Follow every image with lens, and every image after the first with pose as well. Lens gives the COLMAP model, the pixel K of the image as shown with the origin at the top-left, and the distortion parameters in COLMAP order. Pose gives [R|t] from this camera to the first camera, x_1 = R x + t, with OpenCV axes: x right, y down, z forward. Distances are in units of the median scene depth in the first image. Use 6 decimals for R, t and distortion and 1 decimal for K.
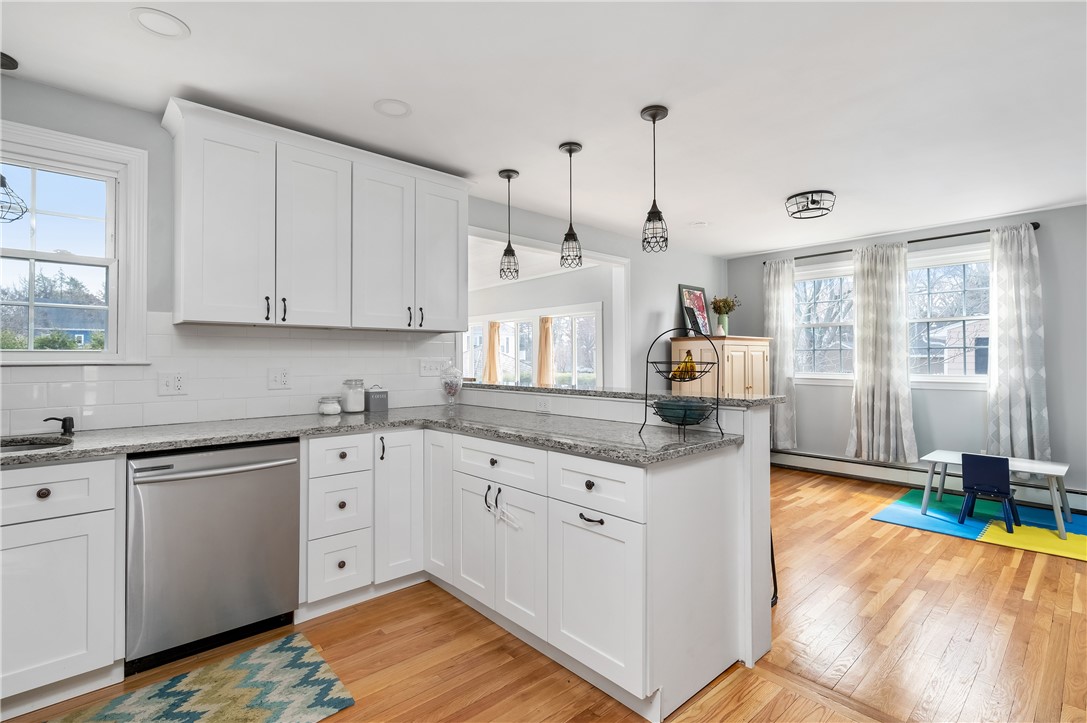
lens RADIAL K [[510.5, 0, 541.7], [0, 510.5, 350.7], [0, 0, 1]] dist [-0.000908, -0.000233]
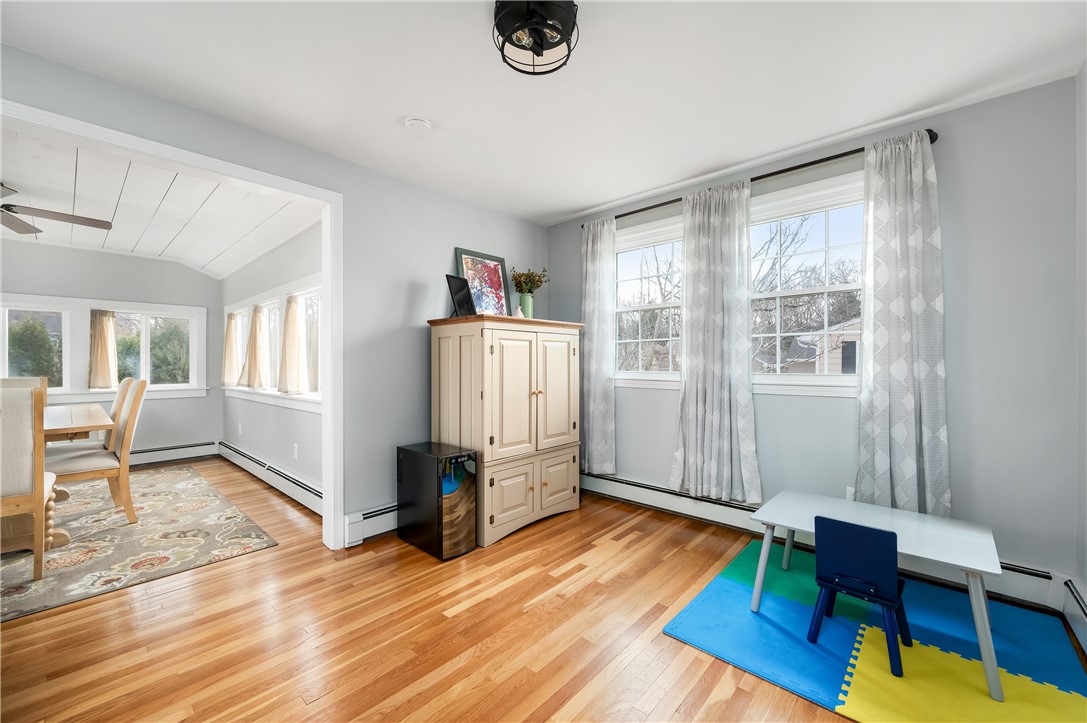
lens RADIAL K [[428.8, 0, 543.5], [0, 428.8, 361.5], [0, 0, 1]] dist [0.000617, 0.000051]
pose [[0.995369, 0.001186, 0.096125, 0.379604], [-0.002555, 0.999897, 0.014118, 0.022794], [-0.096099, -0.014298, 0.995269, 0.443617]]
